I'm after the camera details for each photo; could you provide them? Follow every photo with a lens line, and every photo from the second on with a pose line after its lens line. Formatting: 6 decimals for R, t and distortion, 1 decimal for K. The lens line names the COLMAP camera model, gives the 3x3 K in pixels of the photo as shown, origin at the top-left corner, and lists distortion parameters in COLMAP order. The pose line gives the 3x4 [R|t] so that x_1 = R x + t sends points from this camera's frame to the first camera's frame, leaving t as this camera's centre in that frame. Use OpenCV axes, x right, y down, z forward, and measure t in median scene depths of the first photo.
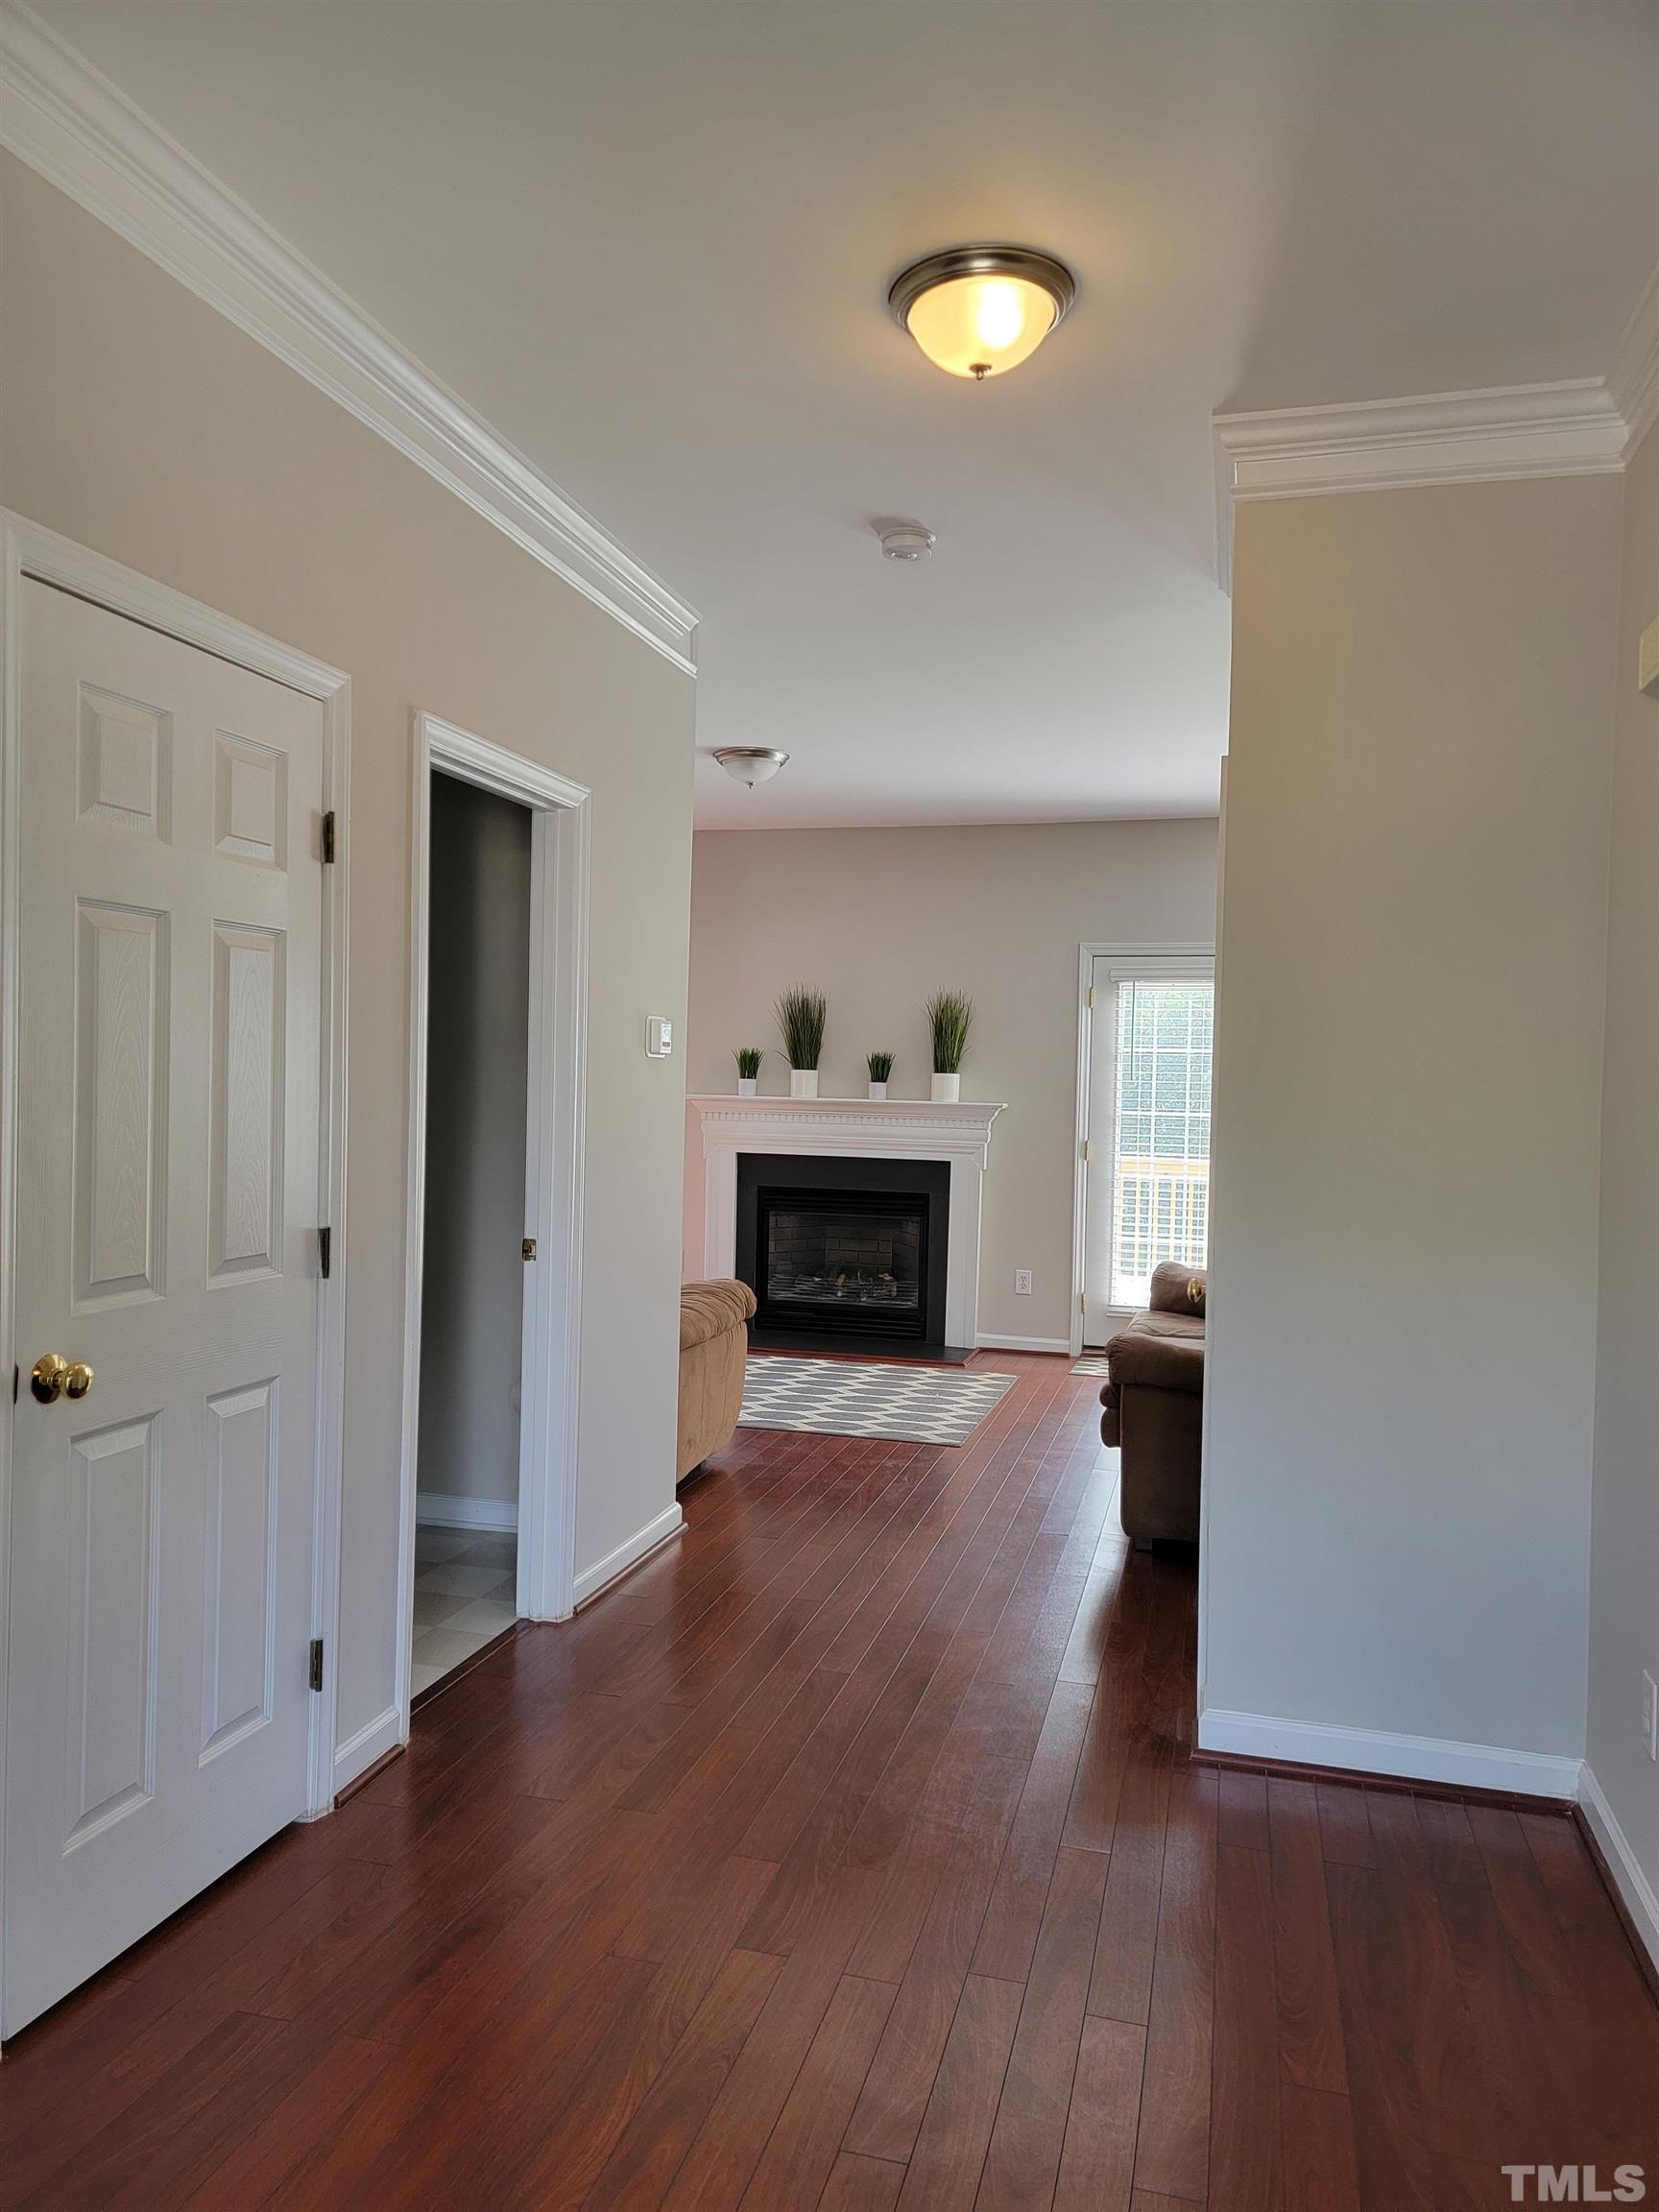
lens RADIAL K [[1523.8, 0, 819.4], [0, 1523.8, 1113.6], [0, 0, 1]] dist [0.084097, -0.061158]
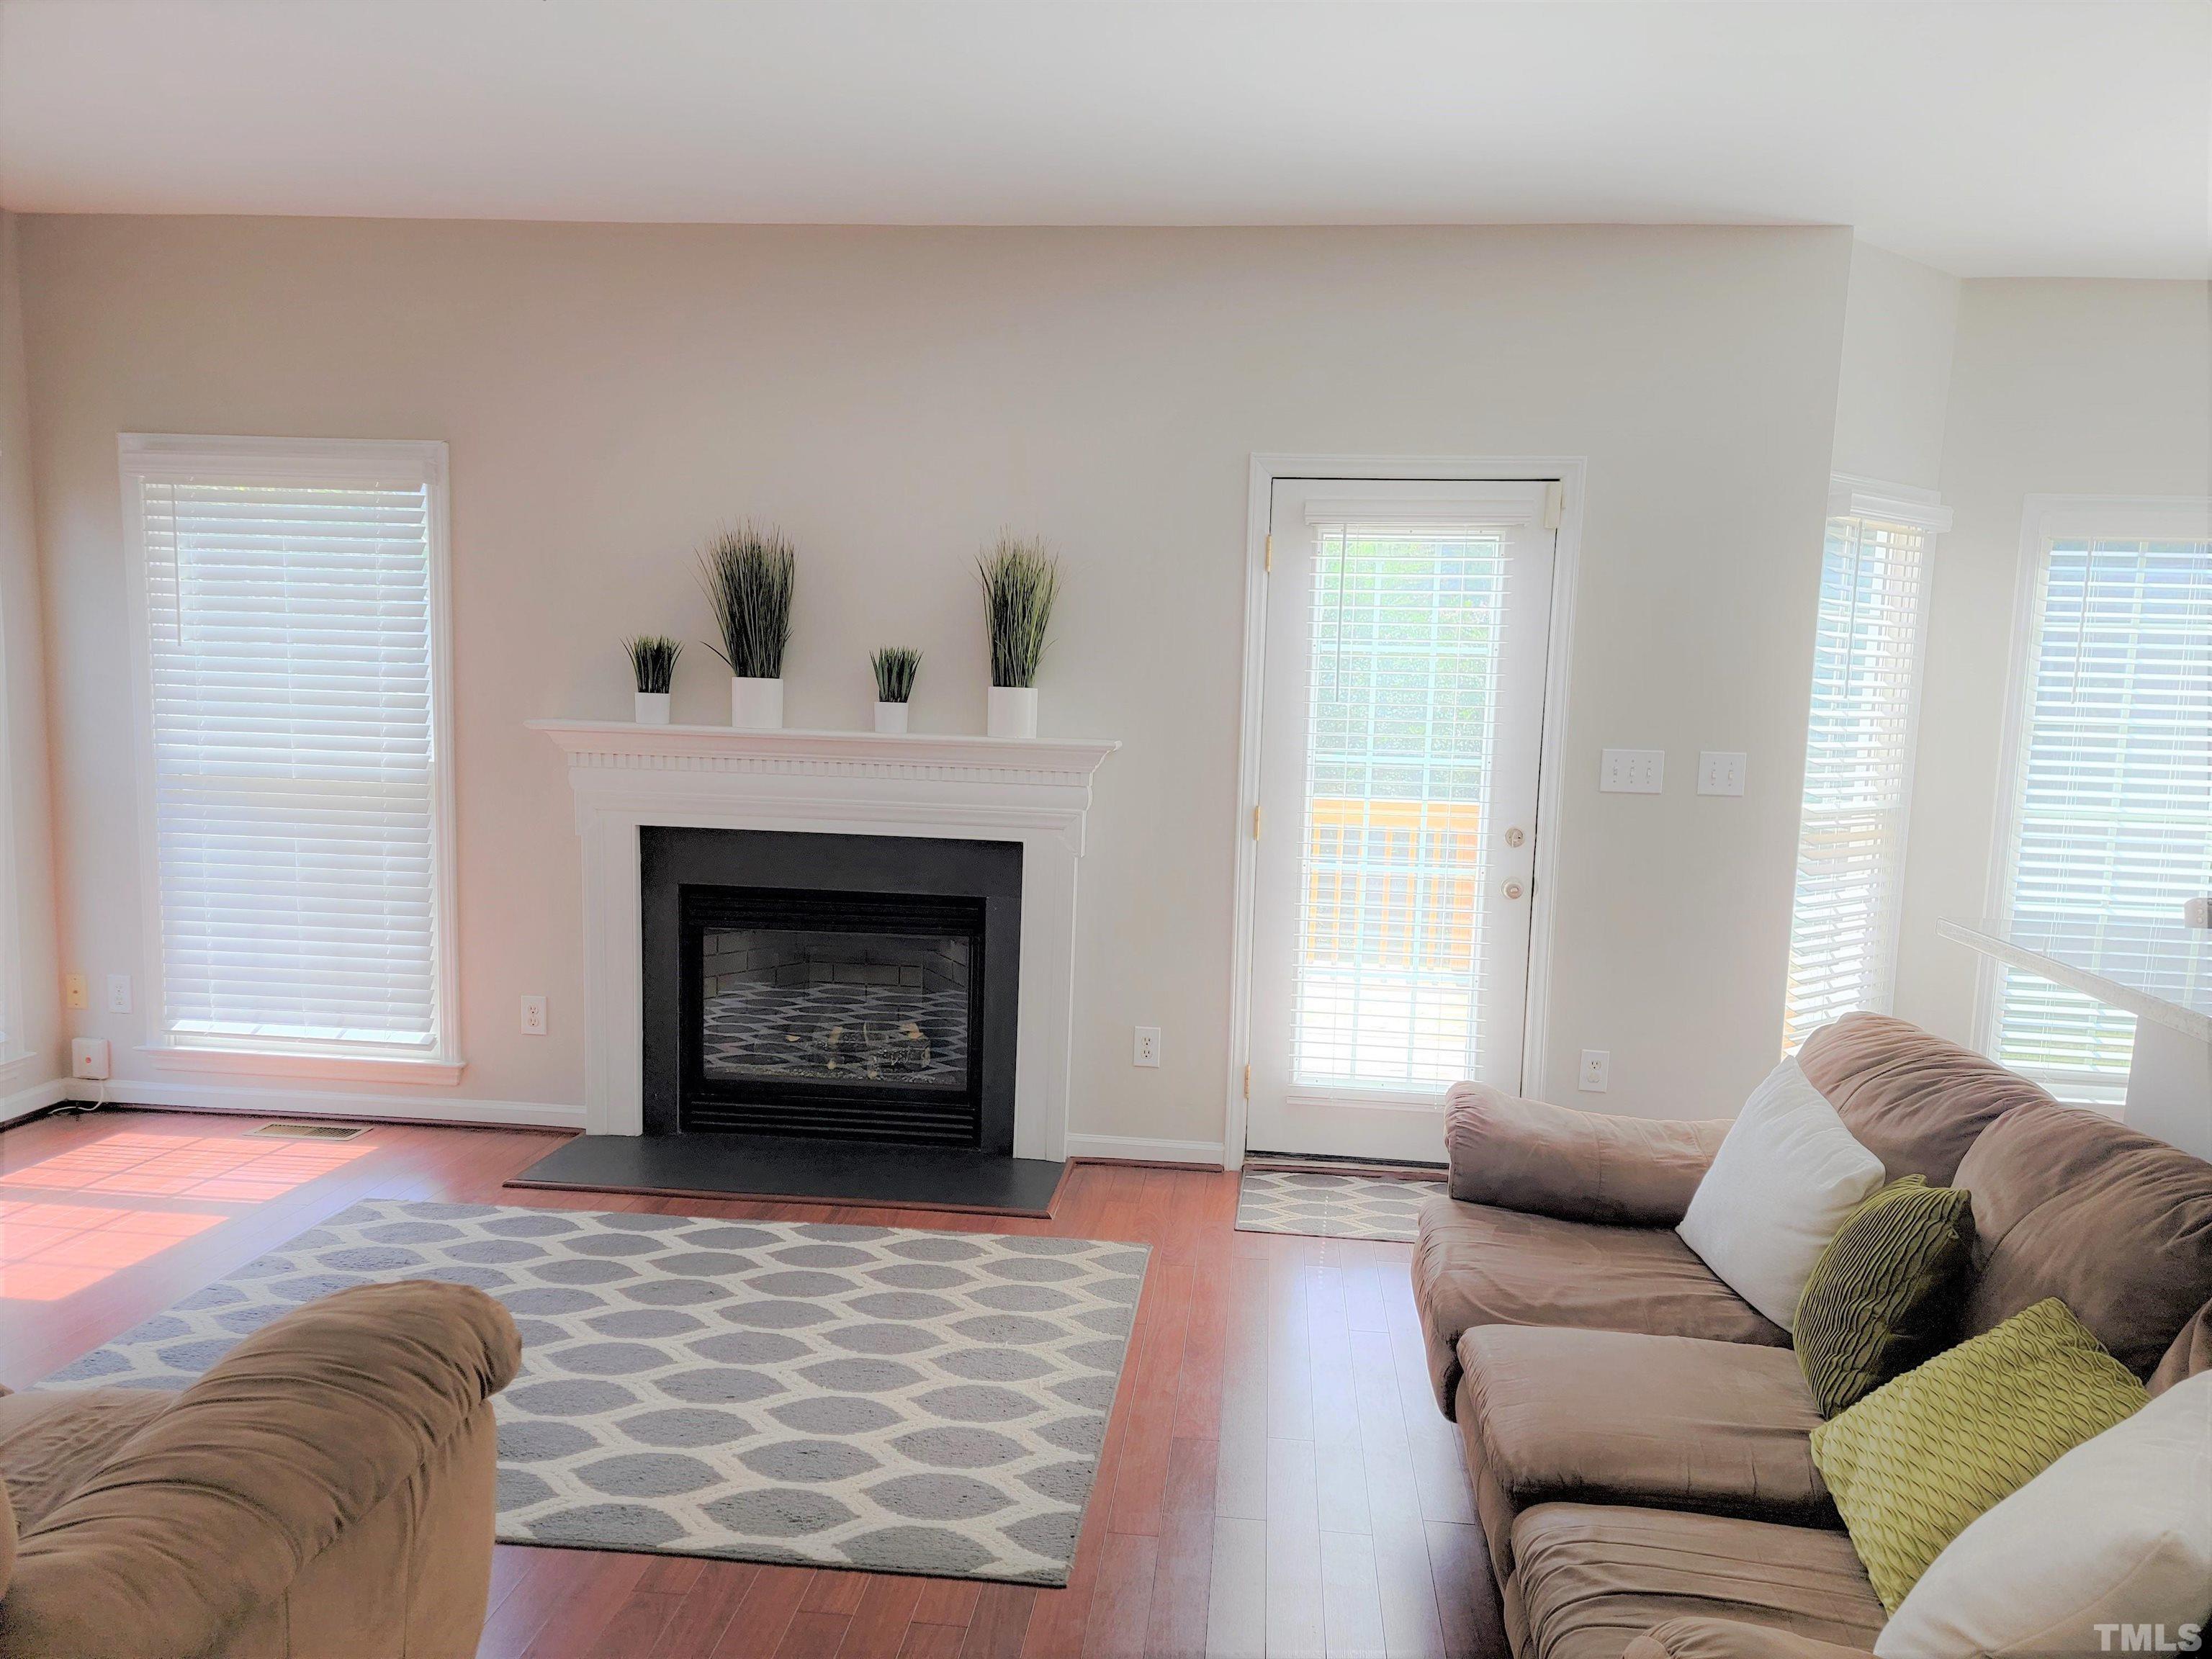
lens RADIAL K [[1523.8, 0, 1129.4], [0, 1523.8, 868.1], [0, 0, 1]] dist [0.084097, -0.061158]
pose [[0.985036, -0.014104, 0.171769, 0.027134], [-0.002670, 0.995278, 0.097033, -0.014487], [-0.172326, -0.096040, 0.980347, 0.429786]]
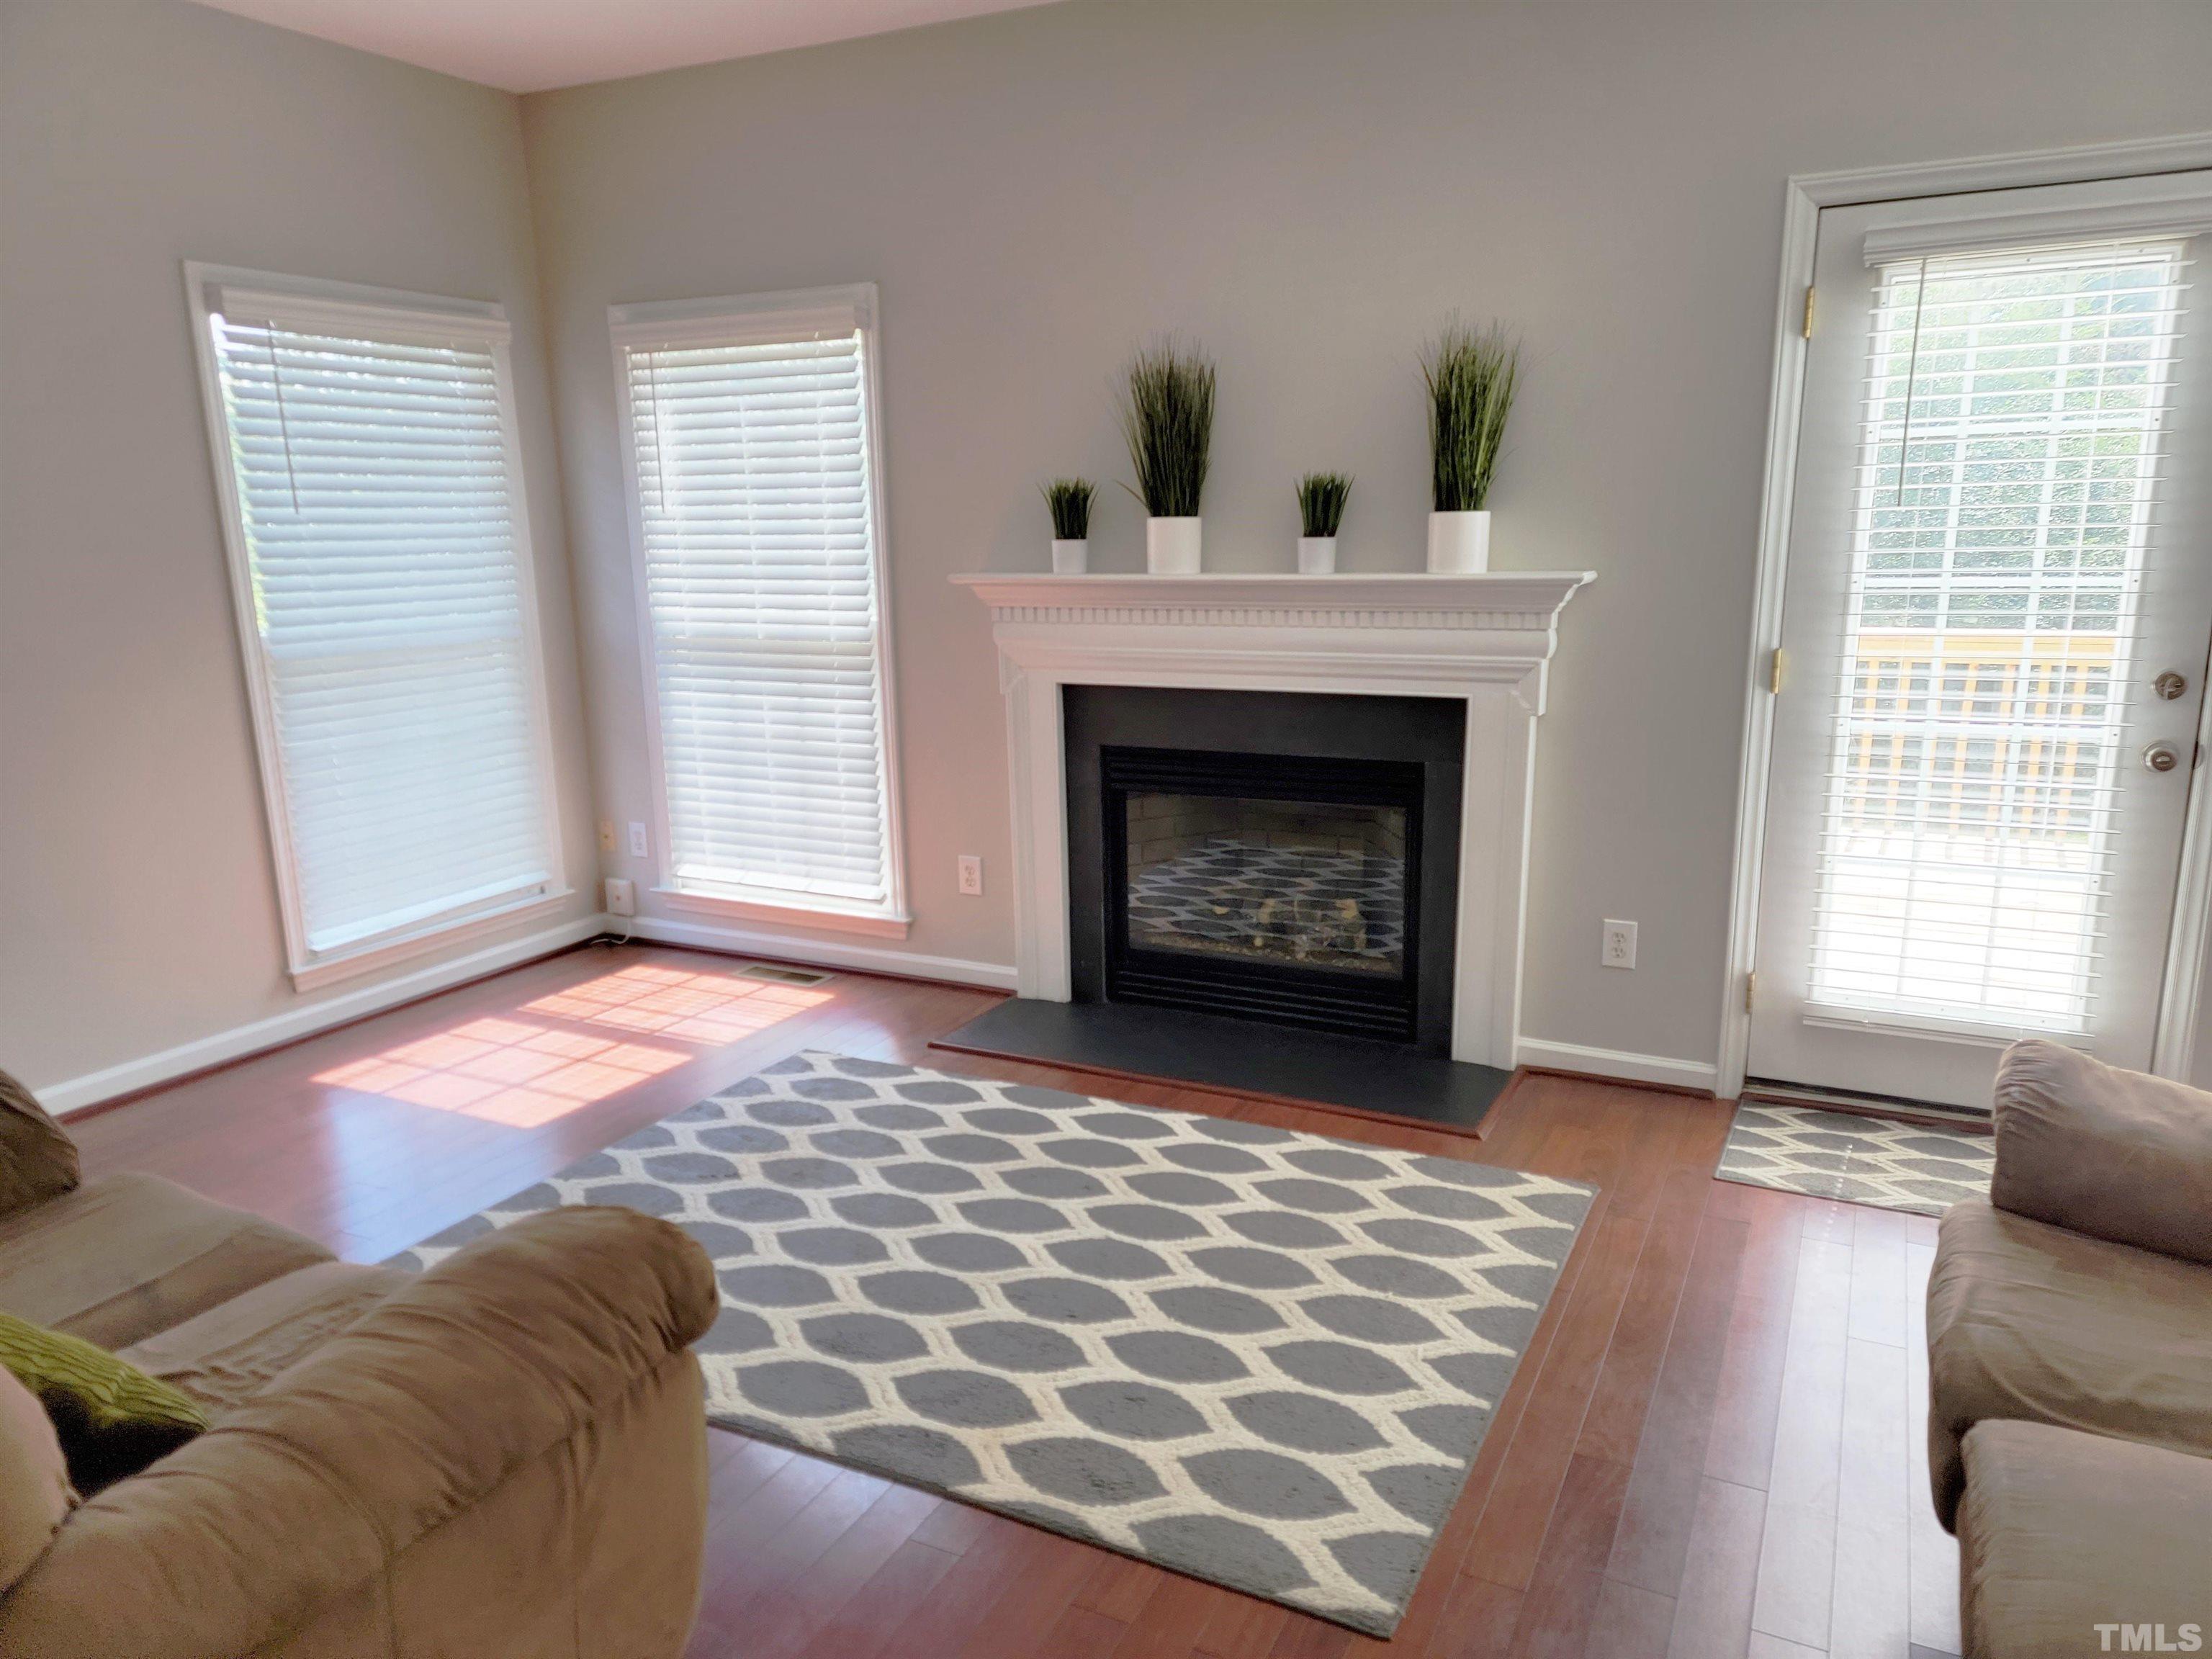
lens RADIAL K [[1523.8, 0, 1101.9], [0, 1523.8, 864.9], [0, 0, 1]] dist [0.084097, -0.061158]
pose [[0.979431, 0.004466, -0.201731, 0.070304], [0.034795, 0.981041, 0.190649, -0.013457], [0.198758, -0.193747, 0.960707, 0.495853]]
